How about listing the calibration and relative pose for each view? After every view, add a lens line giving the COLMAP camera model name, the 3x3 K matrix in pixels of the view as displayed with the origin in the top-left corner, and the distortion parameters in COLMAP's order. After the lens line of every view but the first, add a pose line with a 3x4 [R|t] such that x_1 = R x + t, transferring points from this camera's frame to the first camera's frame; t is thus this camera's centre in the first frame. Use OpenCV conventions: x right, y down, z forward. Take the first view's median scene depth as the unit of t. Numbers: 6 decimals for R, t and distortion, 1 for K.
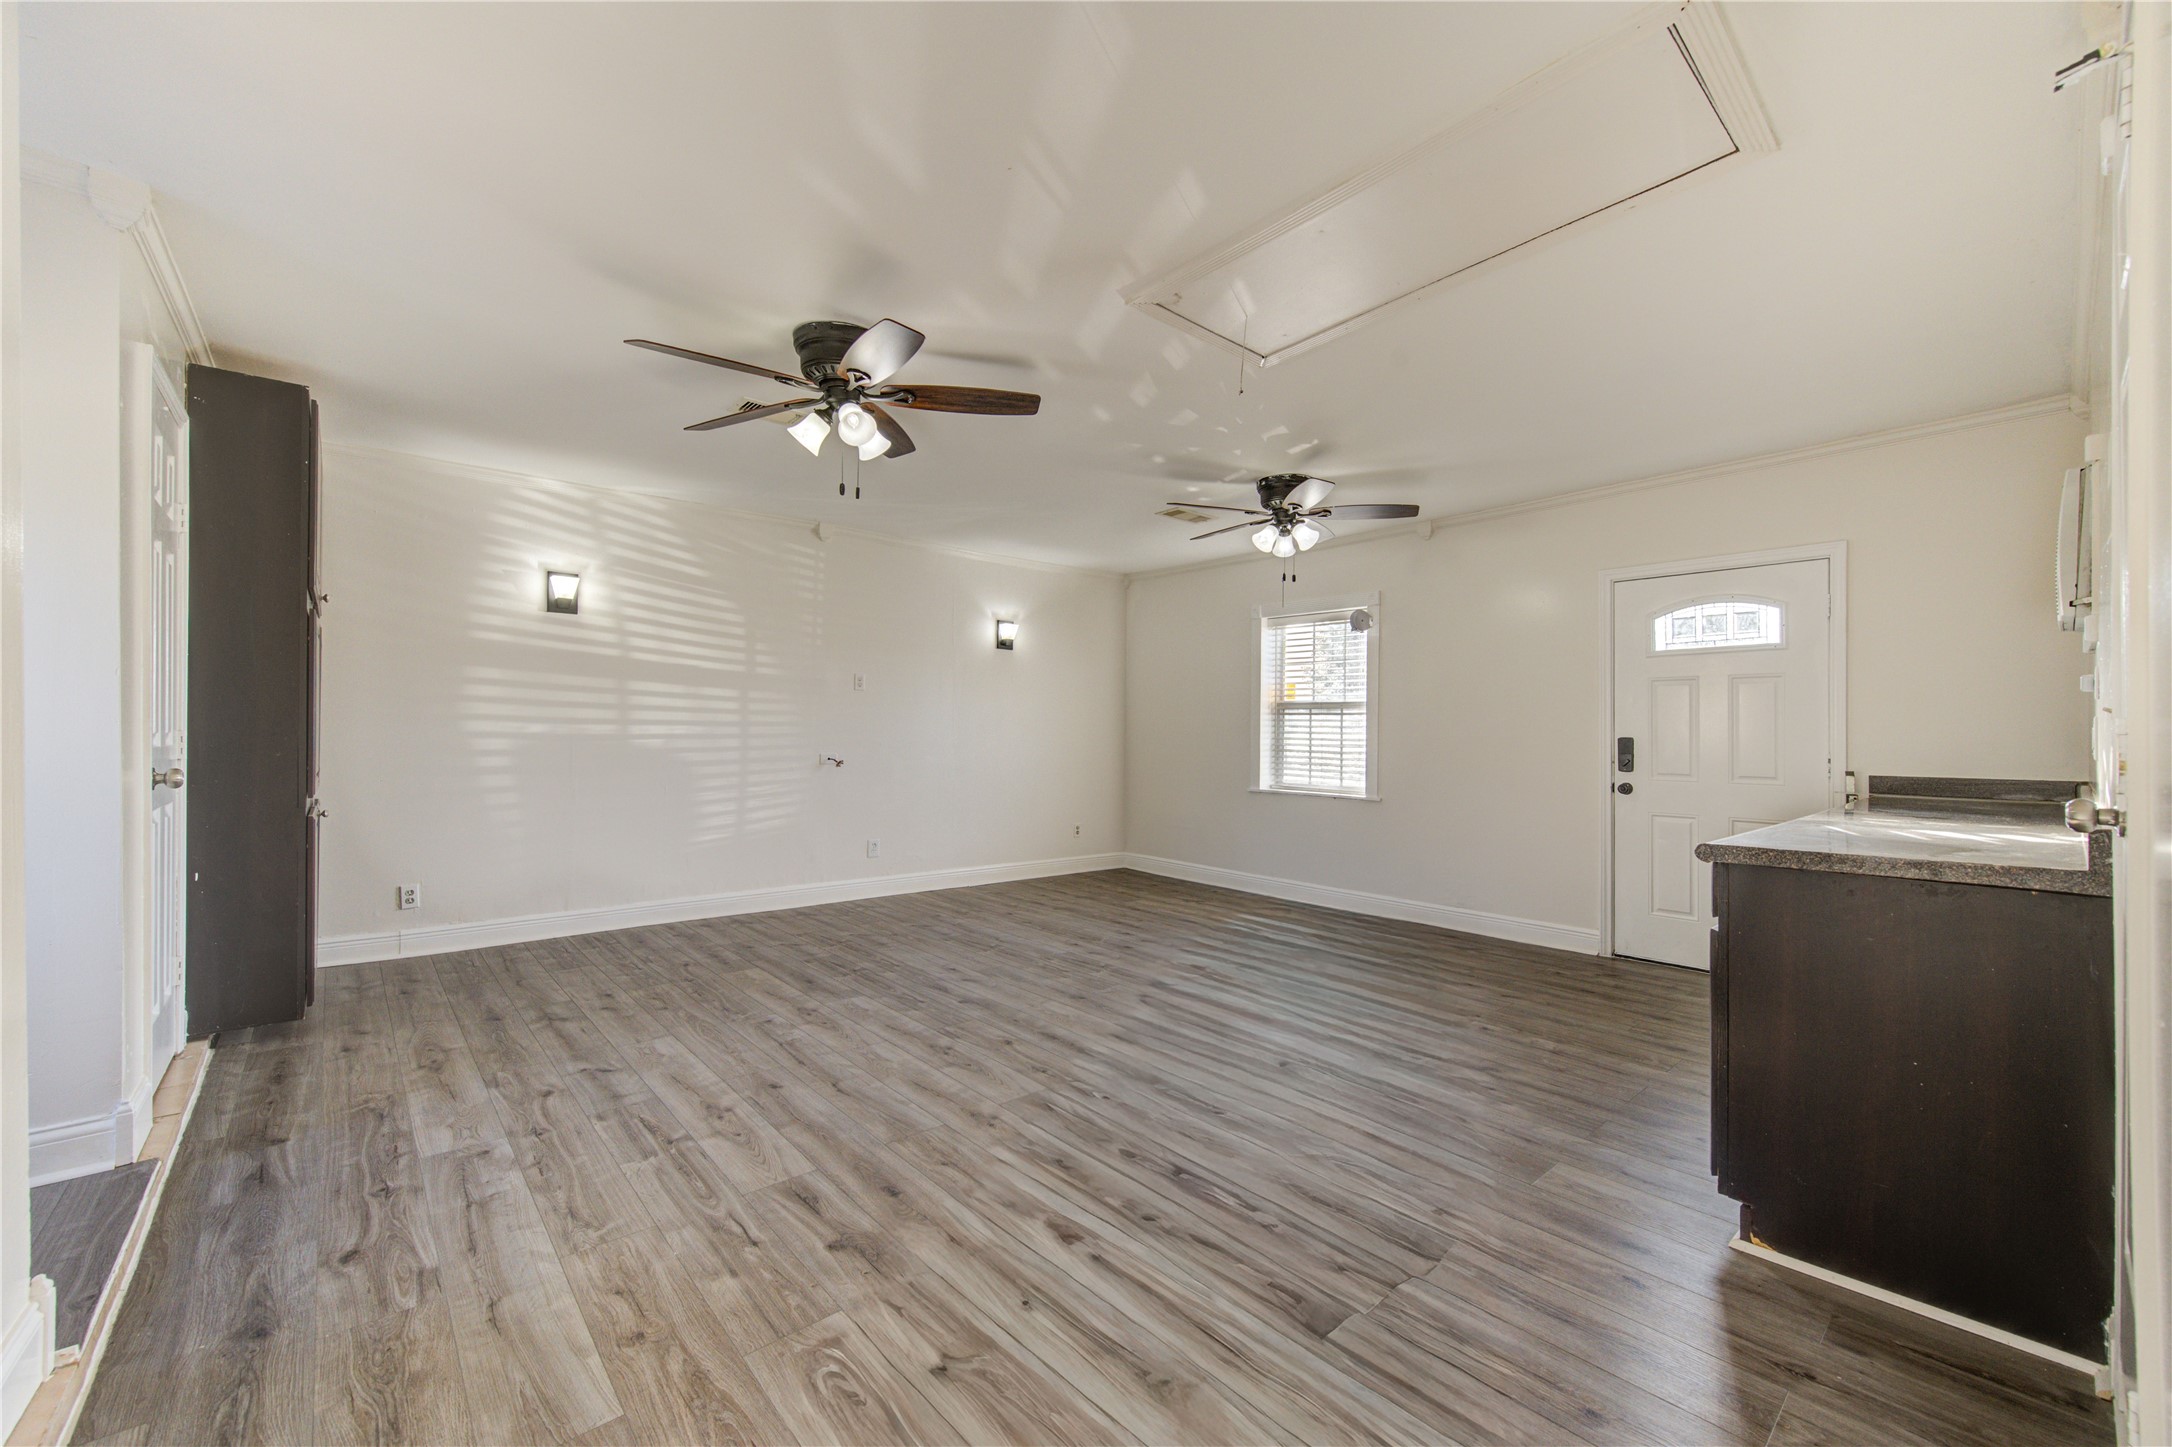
lens RADIAL K [[853.8, 0, 1090.6], [0, 853.8, 731.4], [0, 0, 1]] dist [0.001711, -0.000170]
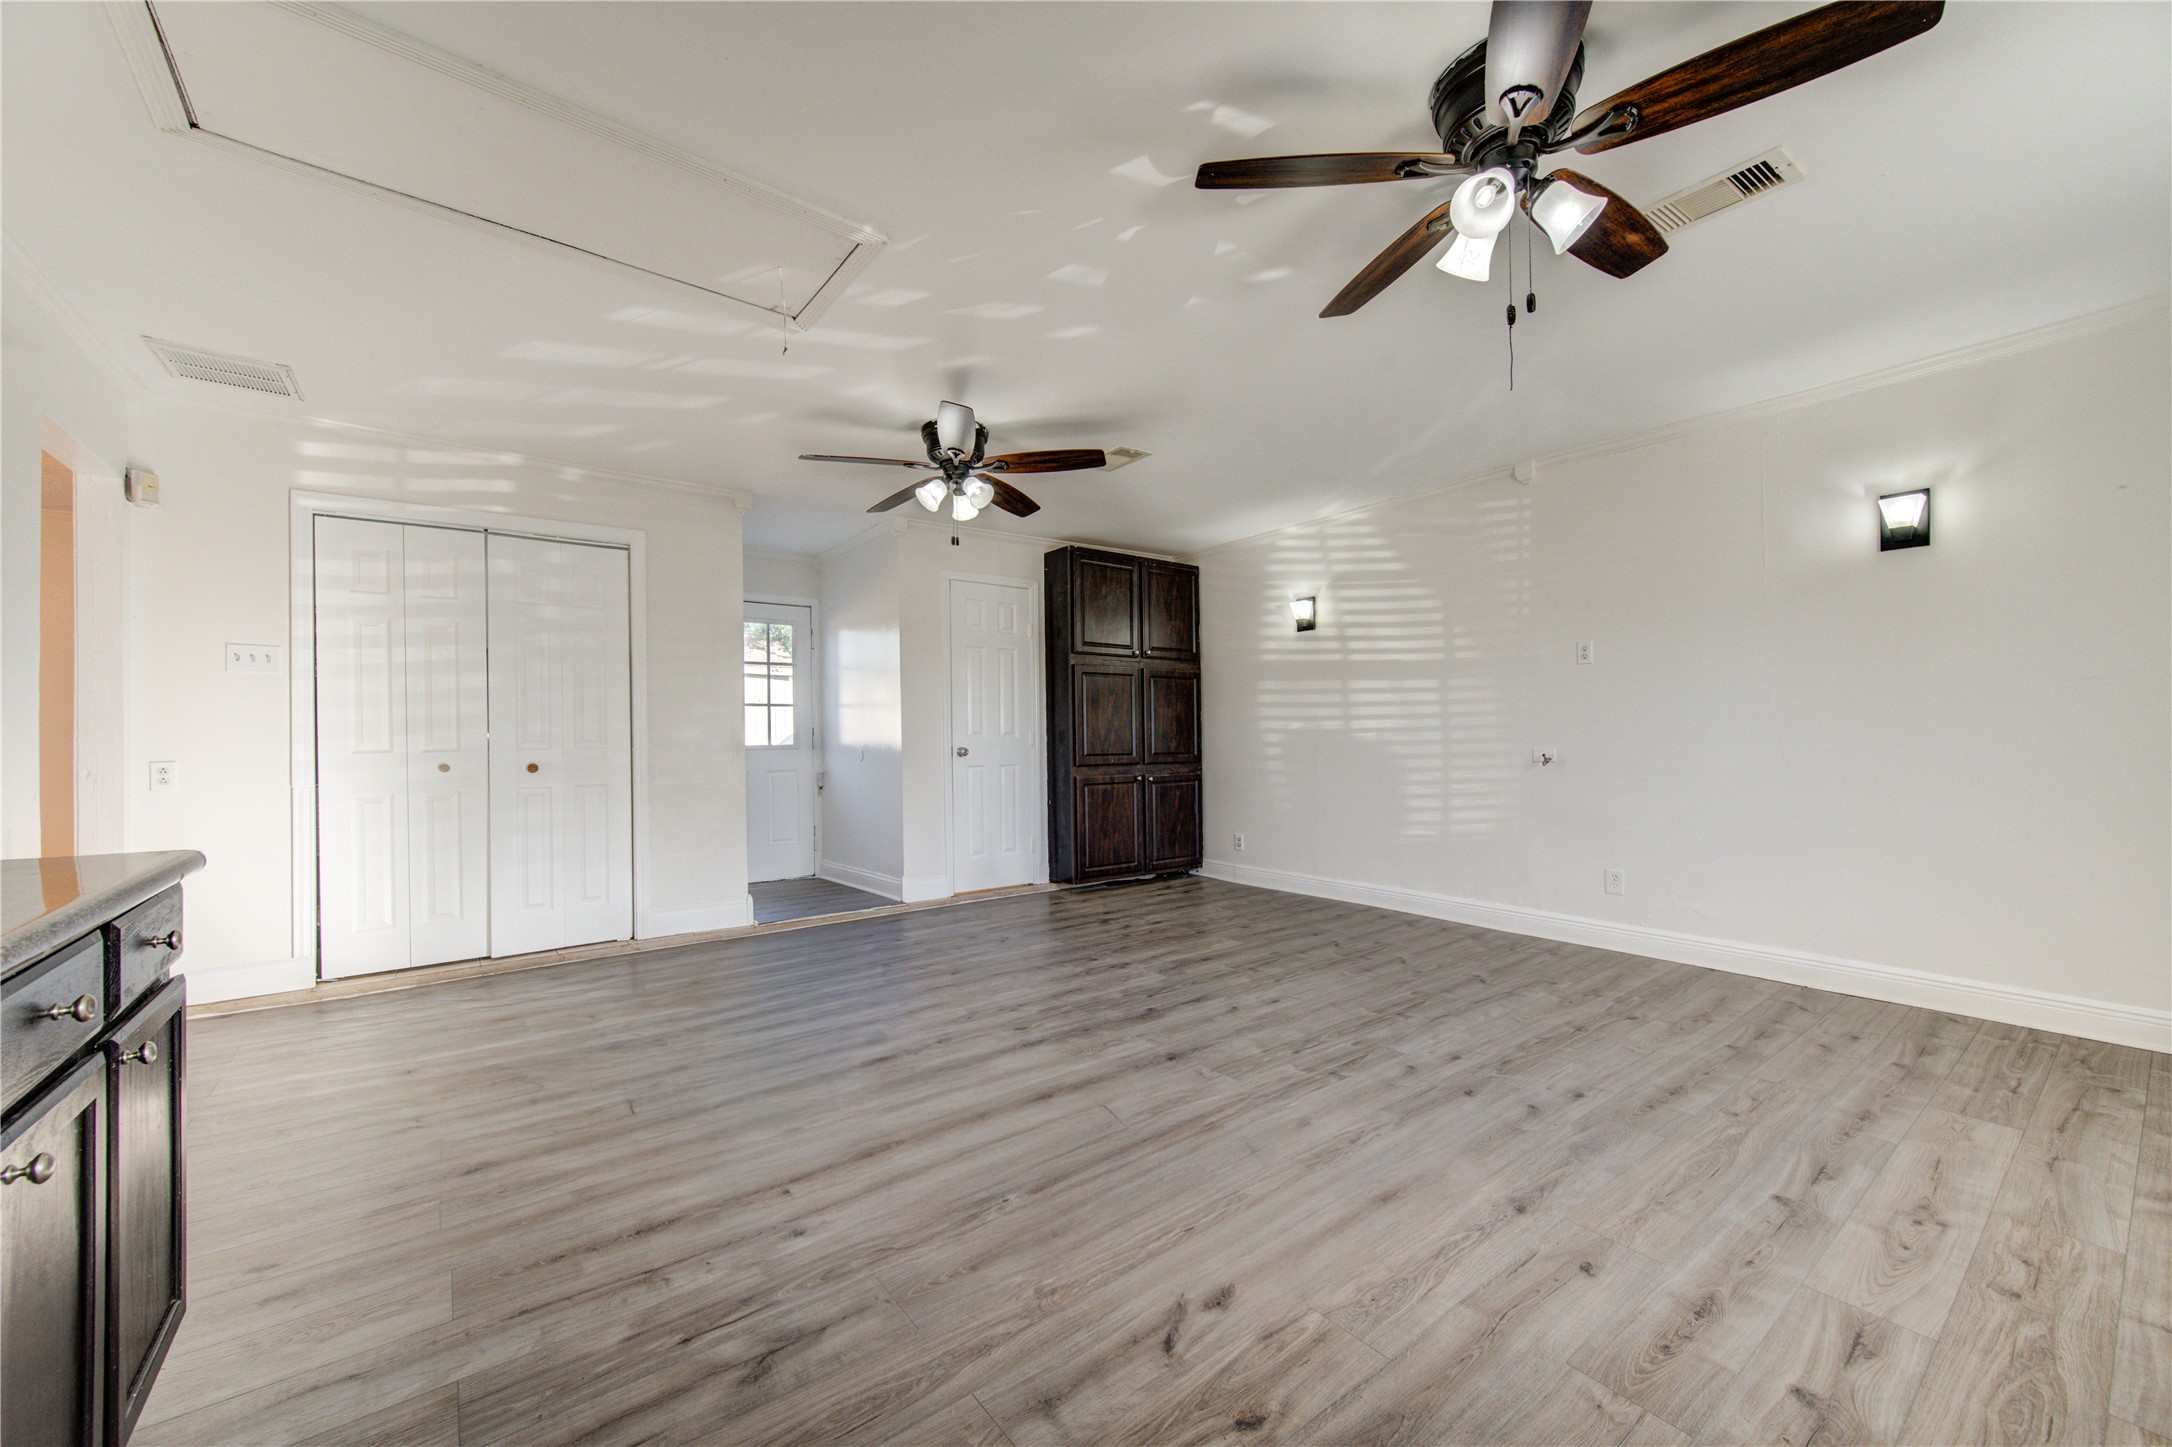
lens RADIAL K [[825.0, 0, 1094.2], [0, 825.0, 735.3], [0, 0, 1]] dist [0.001866, -0.000223]
pose [[-0.050128, -0.009212, -0.998700, 0.802340], [0.013222, 0.999864, -0.009887, 0.026398], [0.998655, -0.013700, -0.050000, 1.045176]]
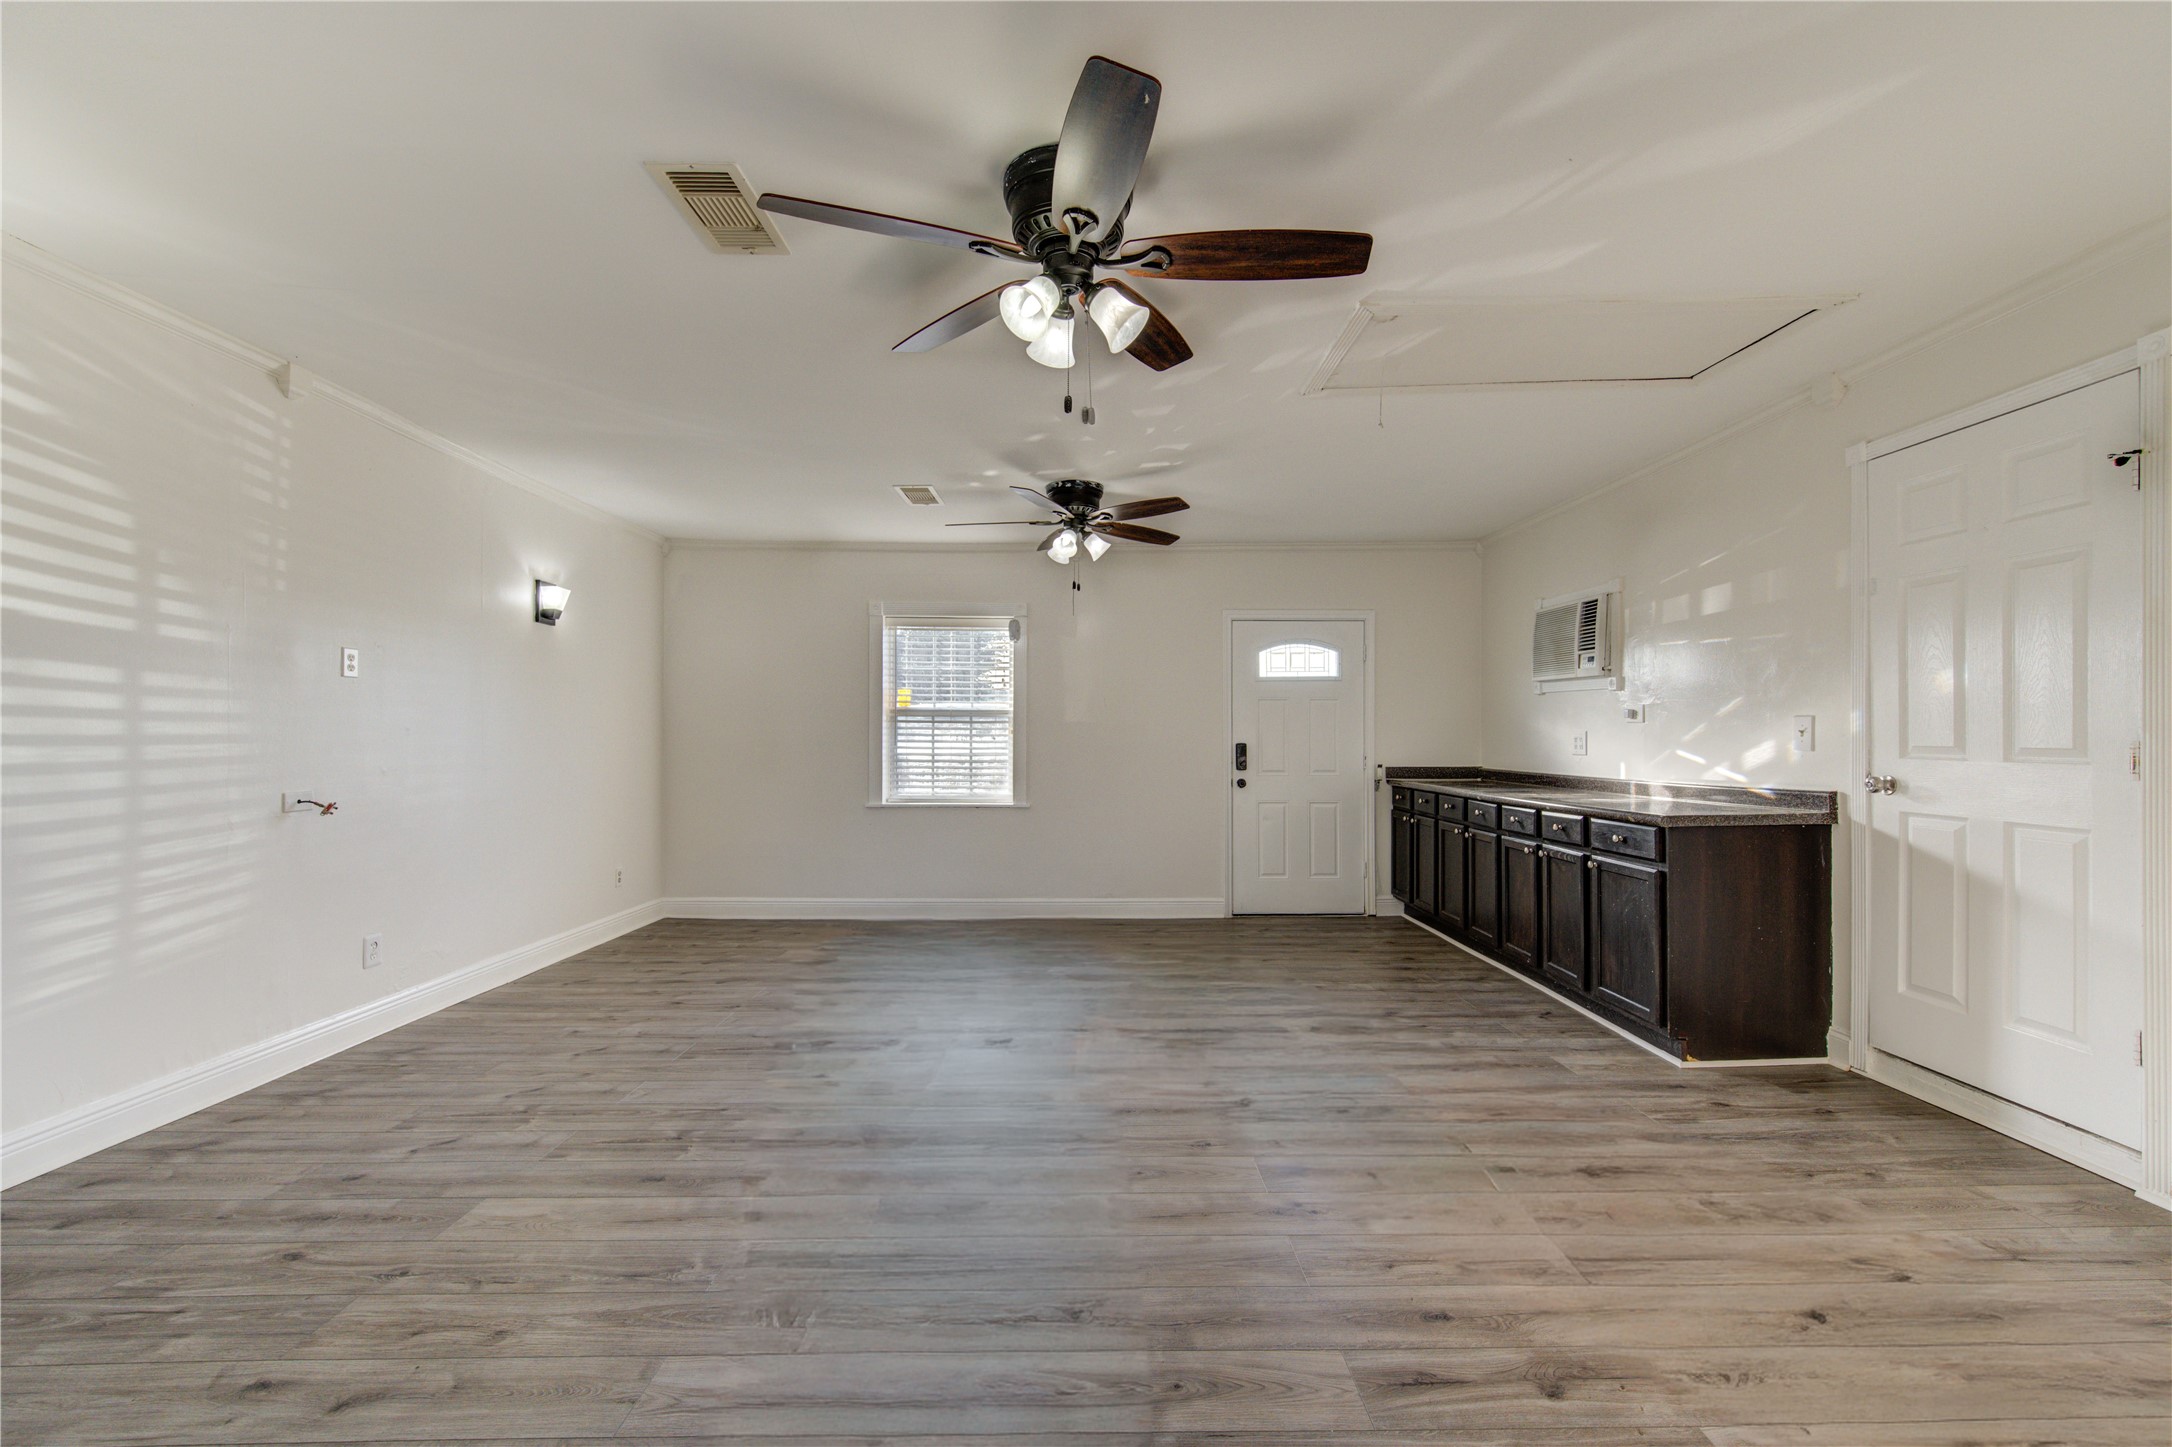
lens RADIAL K [[869.0, 0, 1071.1], [0, 869.0, 736.6], [0, 0, 1]] dist [0.000528, -0.000519]
pose [[0.656287, -0.008897, 0.754458, -0.674180], [0.005710, 0.999960, 0.006825, -0.017268], [-0.754489, -0.000171, 0.656312, 0.443238]]
